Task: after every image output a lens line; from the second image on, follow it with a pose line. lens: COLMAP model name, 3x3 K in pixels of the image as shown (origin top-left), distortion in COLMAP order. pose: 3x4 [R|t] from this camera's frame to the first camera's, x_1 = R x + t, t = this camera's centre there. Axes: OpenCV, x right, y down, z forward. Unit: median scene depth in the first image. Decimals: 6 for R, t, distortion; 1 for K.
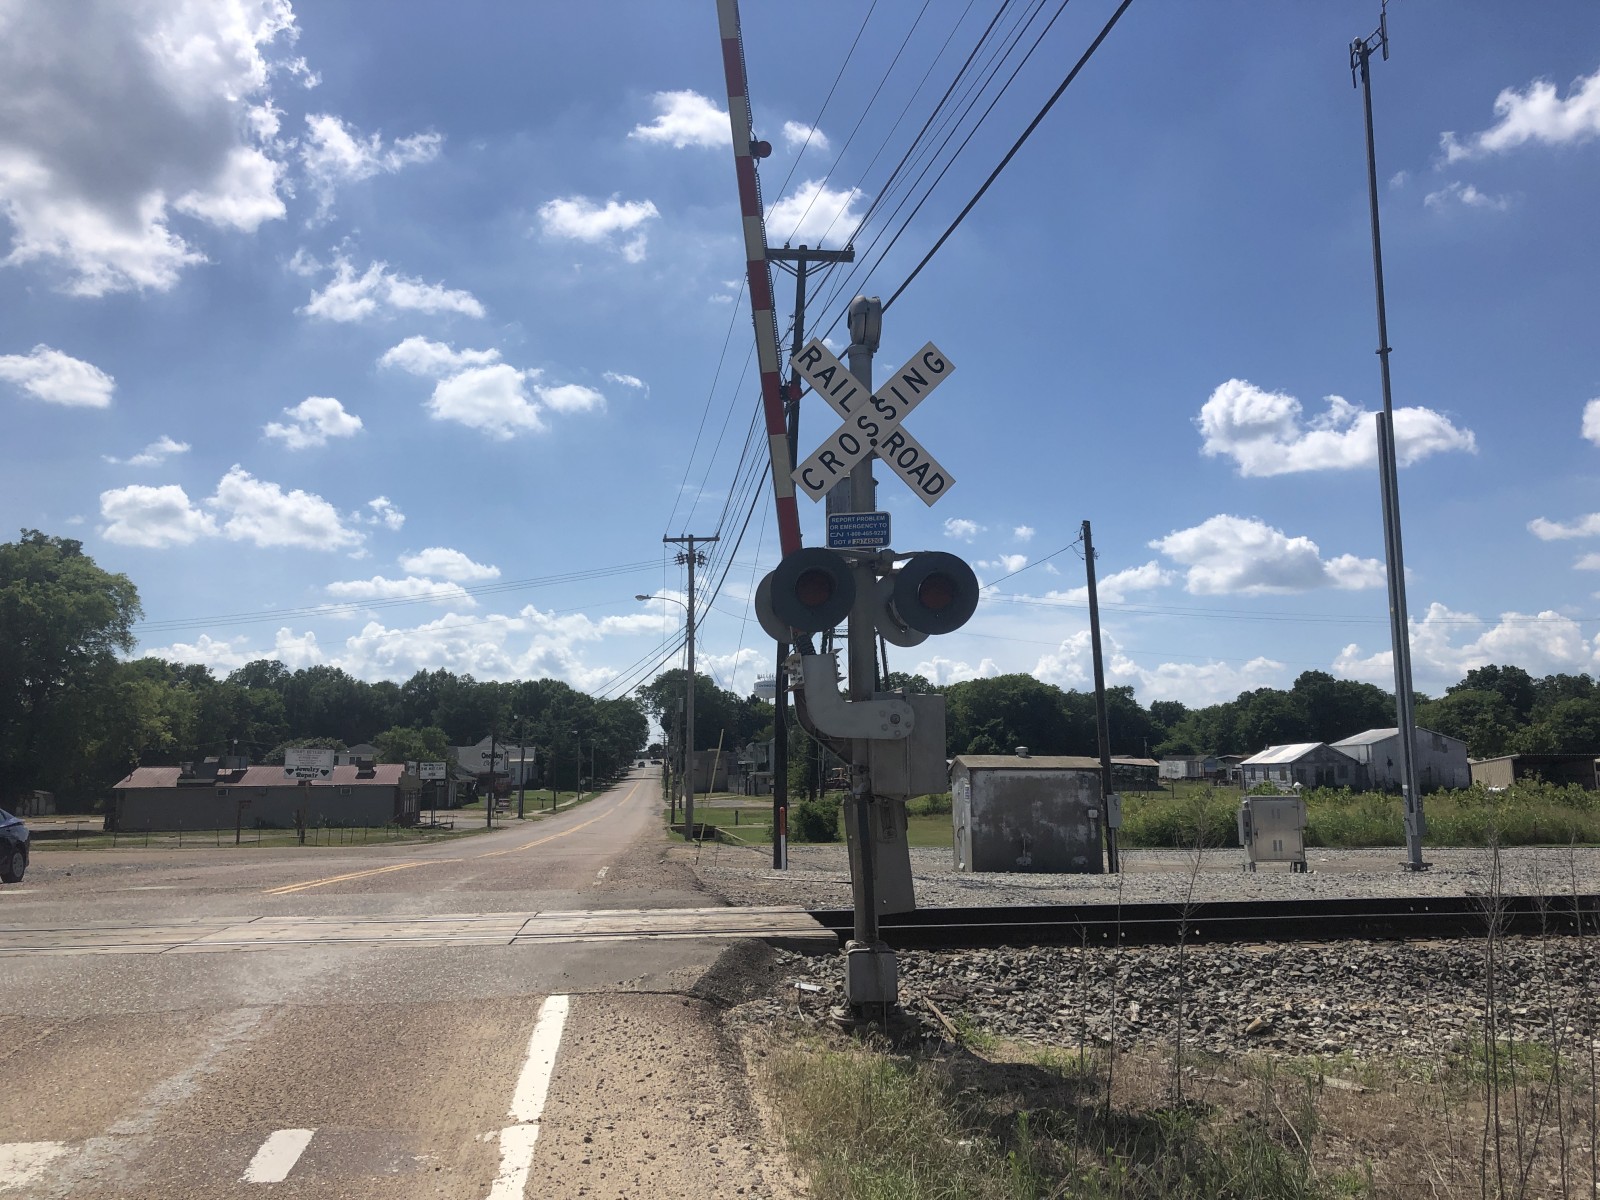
lens RADIAL K [[1320.1, 0, 809.9], [0, 1320.1, 584.1], [0, 0, 1]] dist [0.046975, -0.057933]
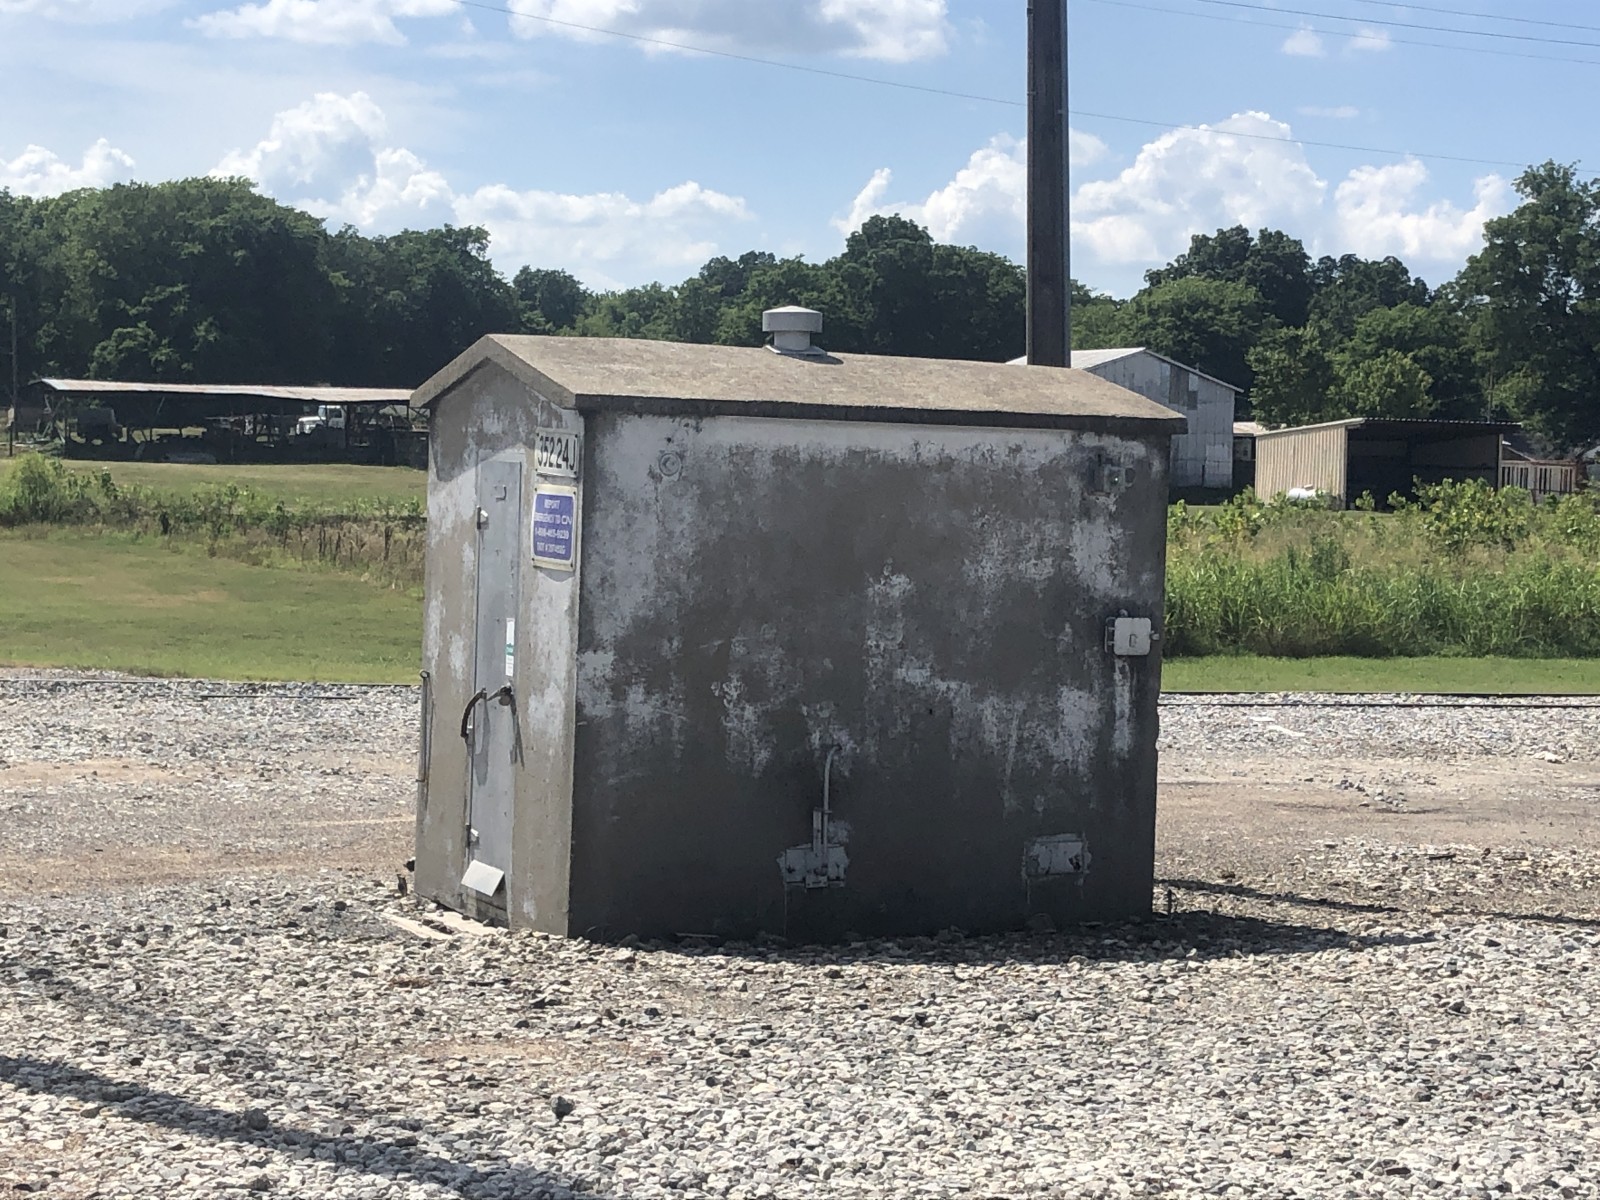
lens RADIAL K [[2882.1, 0, 803.6], [0, 2882.1, 596.6], [0, 0, 1]] dist [0.043543, 0.000000]
pose [[0.929748, 0.014565, 0.367908, -0.000715], [-0.087974, 0.979064, 0.183562, 0.024206], [-0.357532, -0.203032, 0.911564, 0.166296]]
